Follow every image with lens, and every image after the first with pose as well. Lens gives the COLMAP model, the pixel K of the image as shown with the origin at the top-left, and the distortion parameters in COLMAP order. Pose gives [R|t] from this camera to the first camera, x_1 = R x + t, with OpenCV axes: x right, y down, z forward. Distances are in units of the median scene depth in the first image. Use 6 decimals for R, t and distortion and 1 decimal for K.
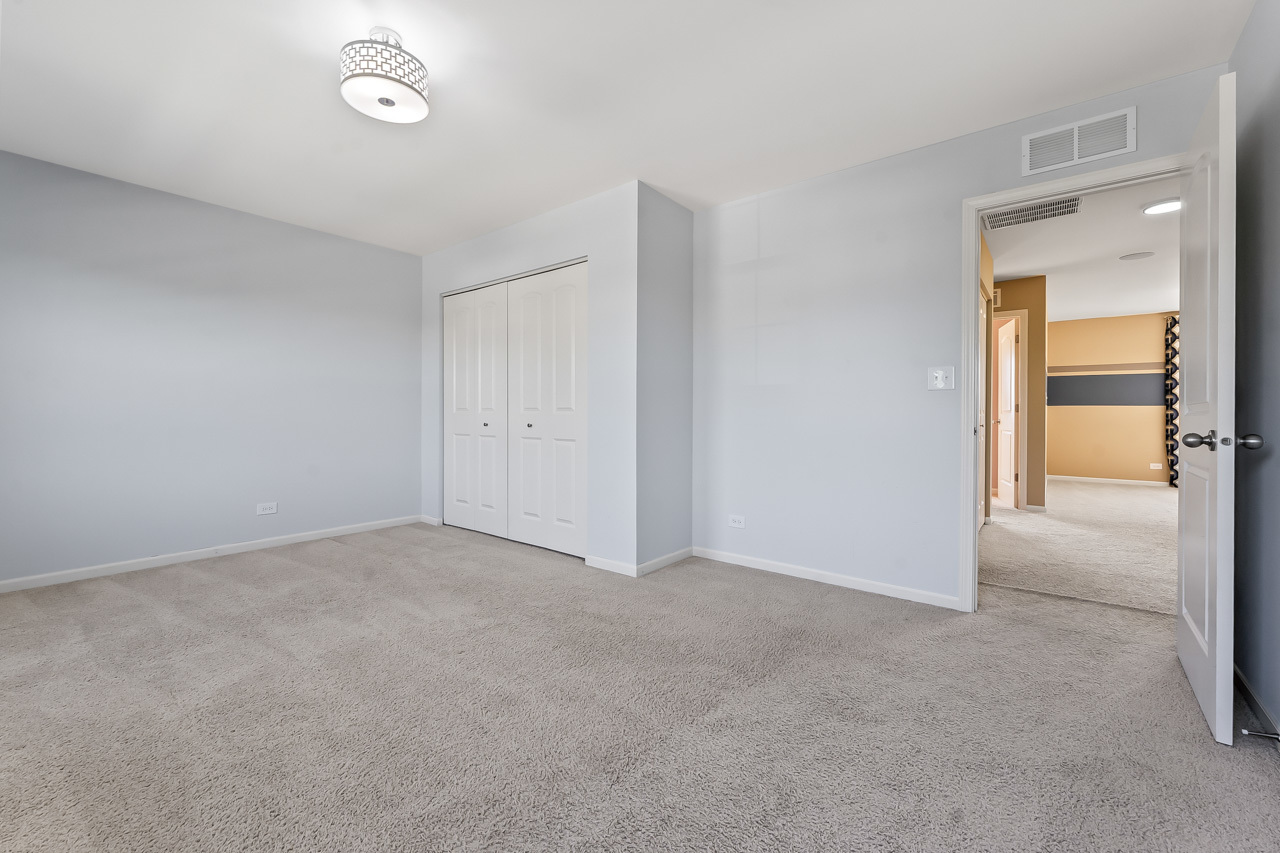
lens RADIAL K [[513.4, 0, 640.1], [0, 513.4, 417.7], [0, 0, 1]] dist [0.000339, -0.000050]
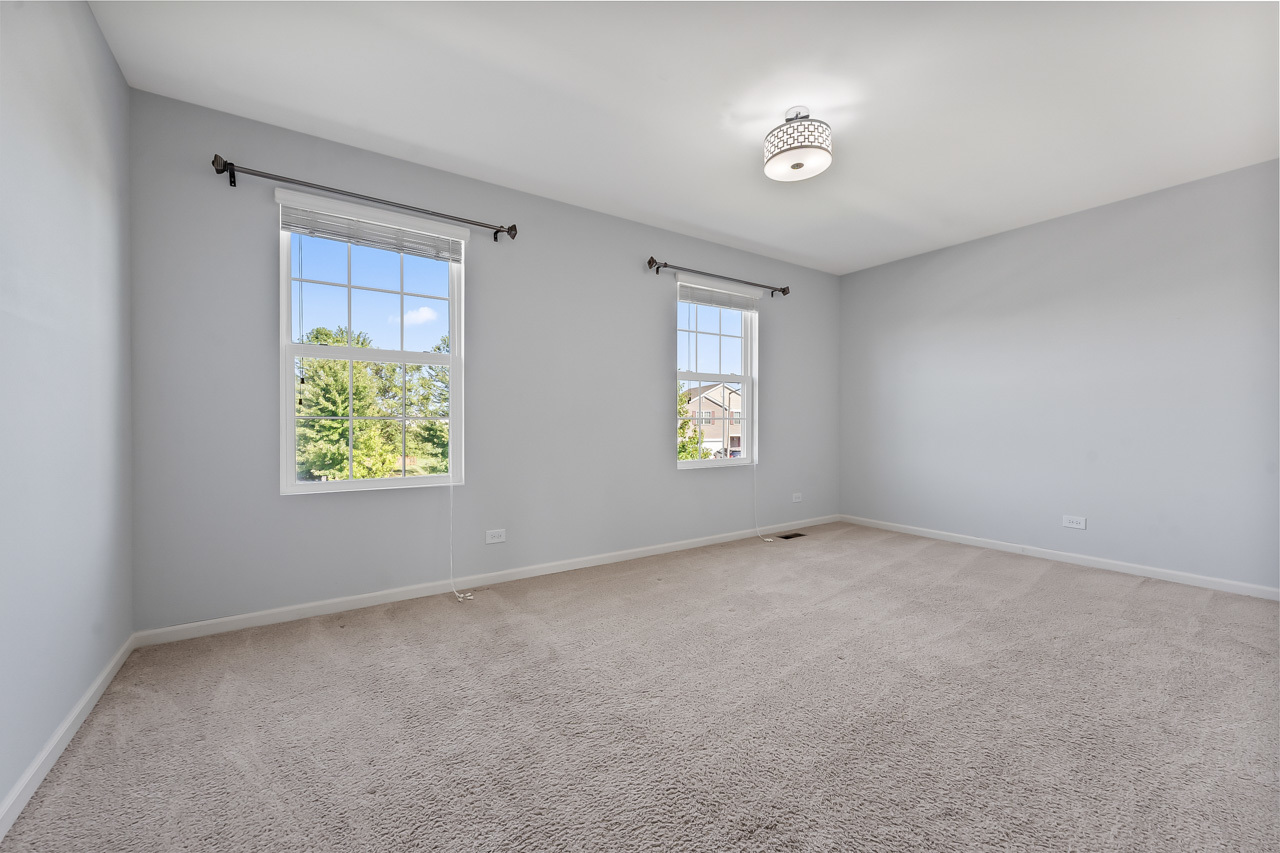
lens RADIAL K [[513.4, 0, 640.1], [0, 513.4, 417.7], [0, 0, 1]] dist [0.000339, -0.000050]
pose [[-0.294778, -0.009739, -0.955516, 0.622645], [-0.010317, 0.999922, -0.007009, 0.000986], [0.955510, 0.007792, -0.294855, 0.786991]]
